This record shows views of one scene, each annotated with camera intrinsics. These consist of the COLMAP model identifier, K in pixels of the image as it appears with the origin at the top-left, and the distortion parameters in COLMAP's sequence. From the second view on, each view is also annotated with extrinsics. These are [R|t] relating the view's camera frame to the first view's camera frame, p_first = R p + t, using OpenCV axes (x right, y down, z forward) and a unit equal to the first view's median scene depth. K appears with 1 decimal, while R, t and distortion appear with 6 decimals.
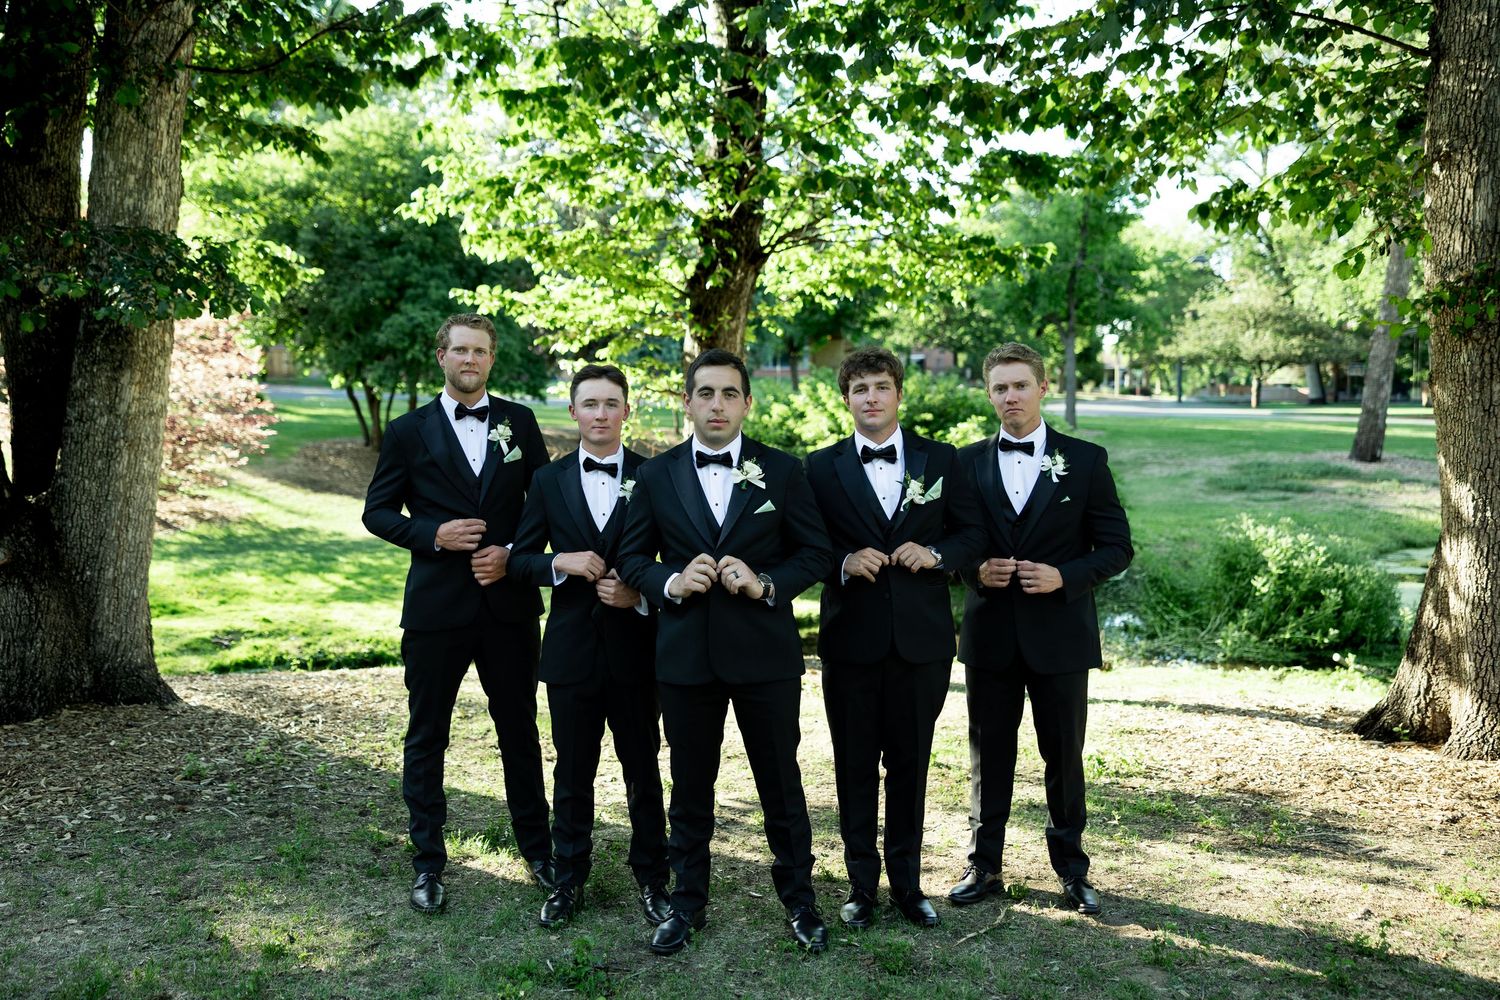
lens RADIAL K [[1203.2, 0, 709.6], [0, 1203.2, 481.2], [0, 0, 1]] dist [0.007221, 0.017579]
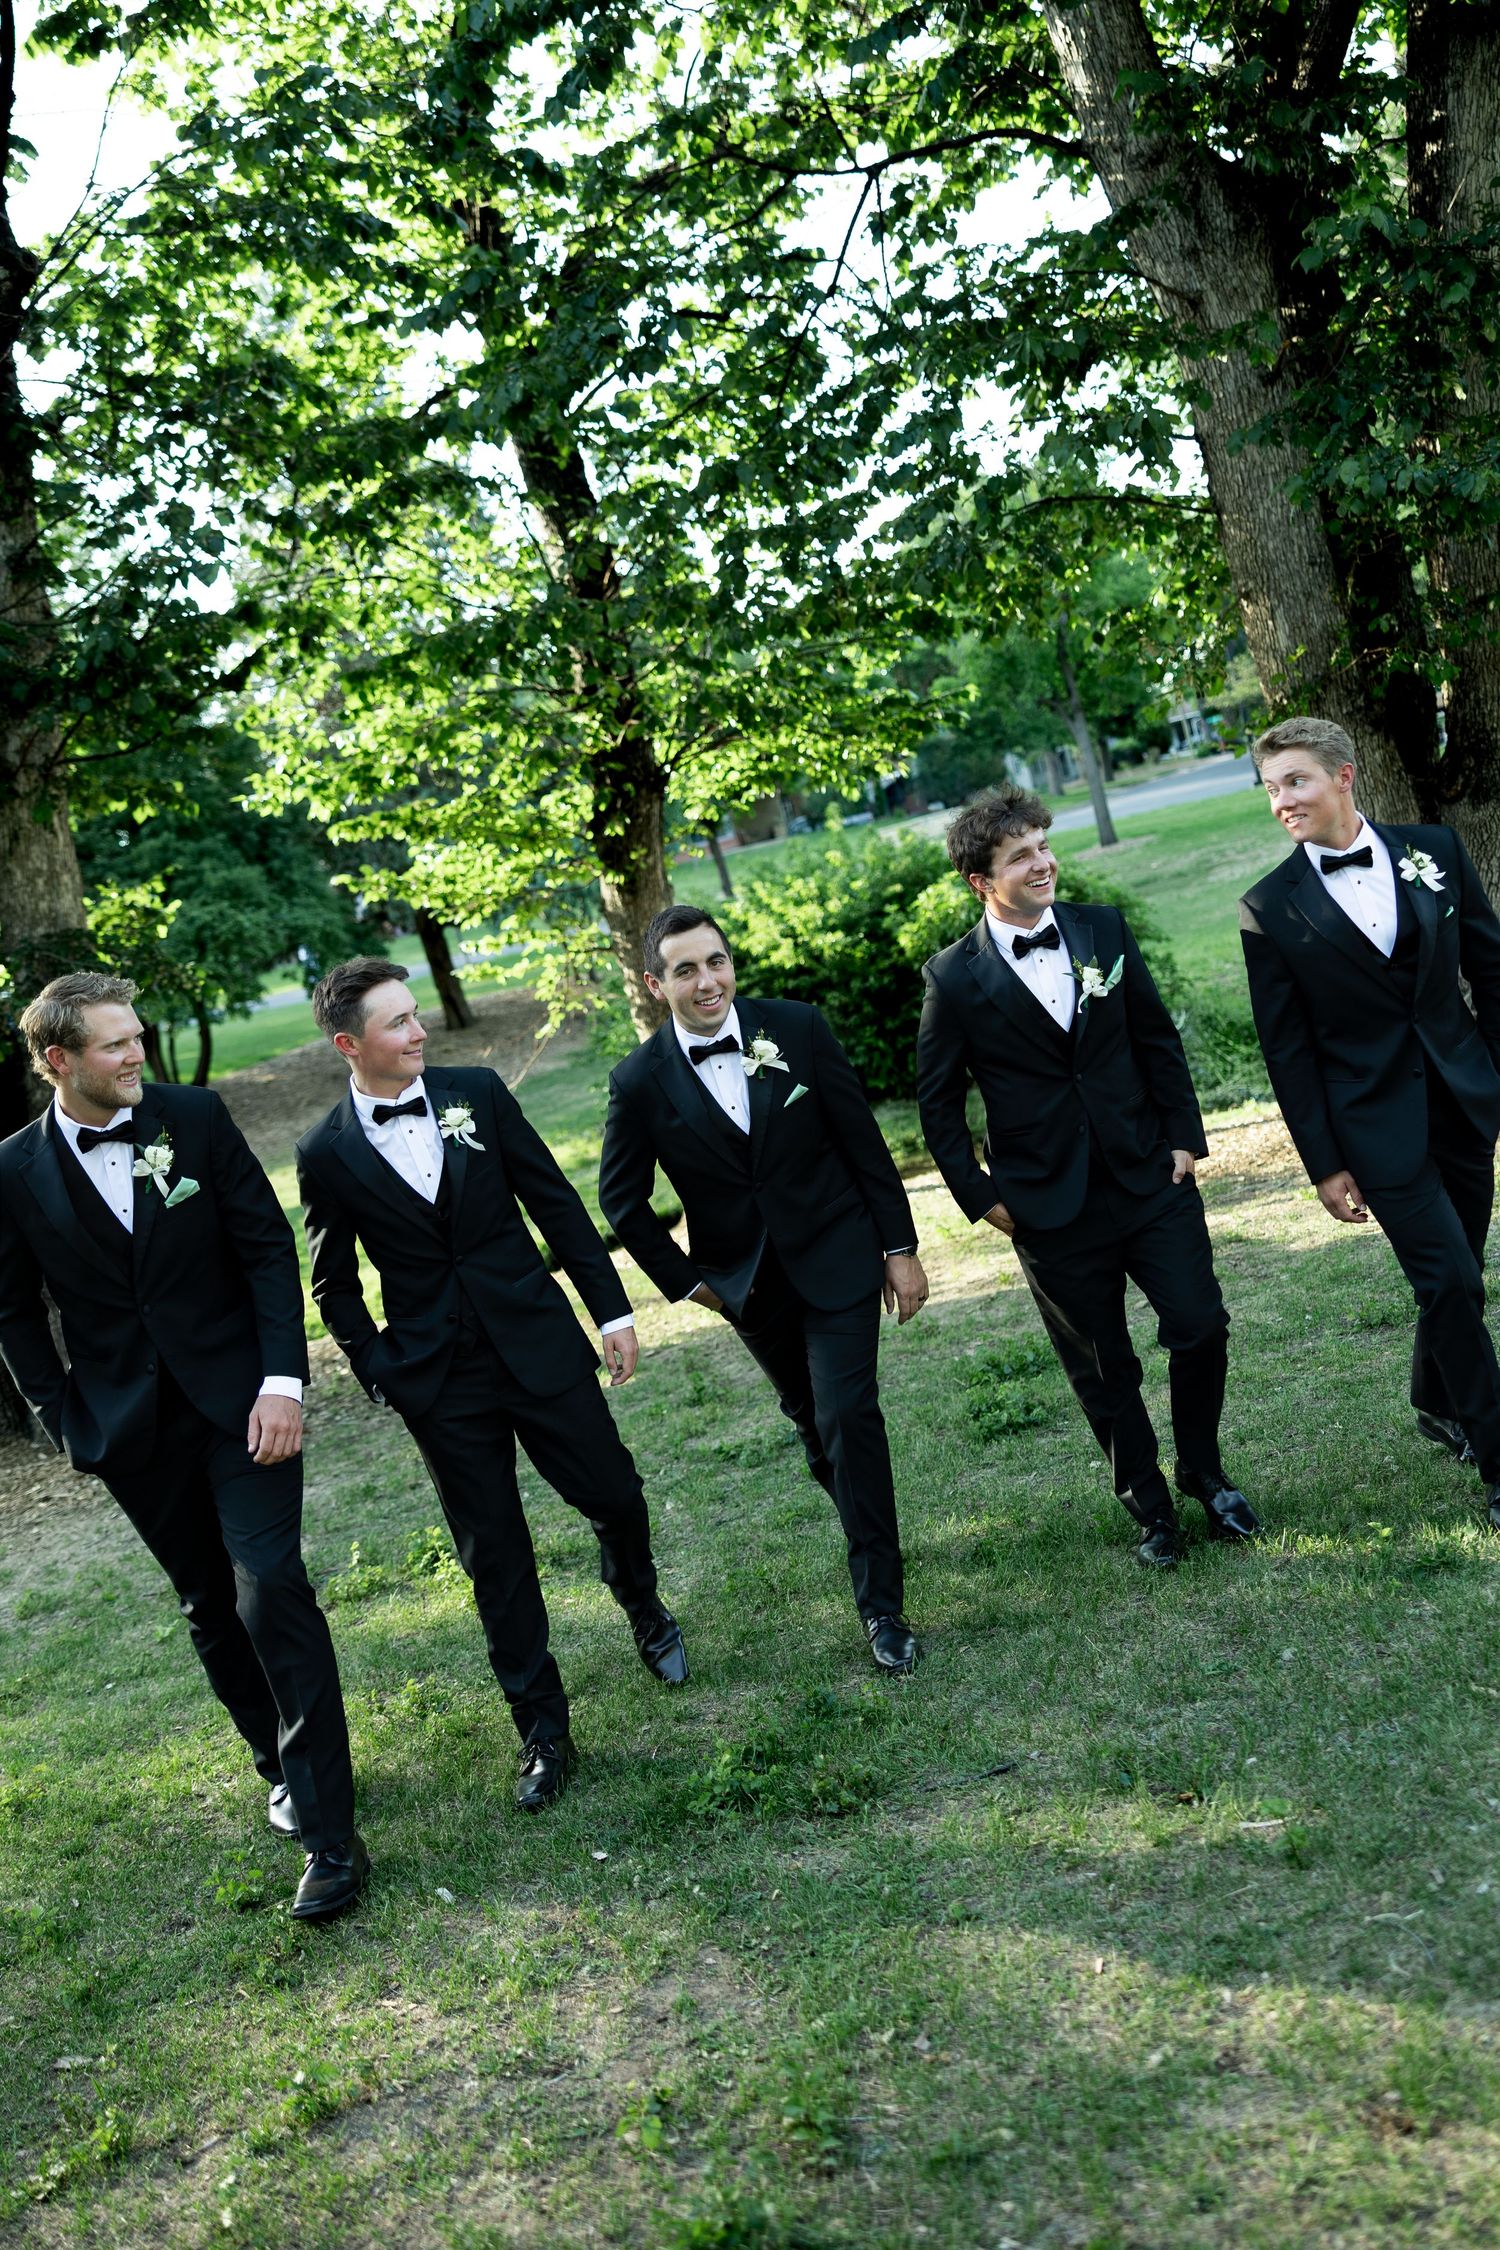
lens RADIAL K [[1918.3, 0, 841.5], [0, 1918.3, 1059.2], [0, 0, 1]] dist [-0.050811, 0.017622]
pose [[0.962874, -0.247275, 0.108297, -0.033892], [0.244420, 0.968881, 0.039104, -0.006089], [-0.114597, -0.011182, 0.993349, -0.436454]]
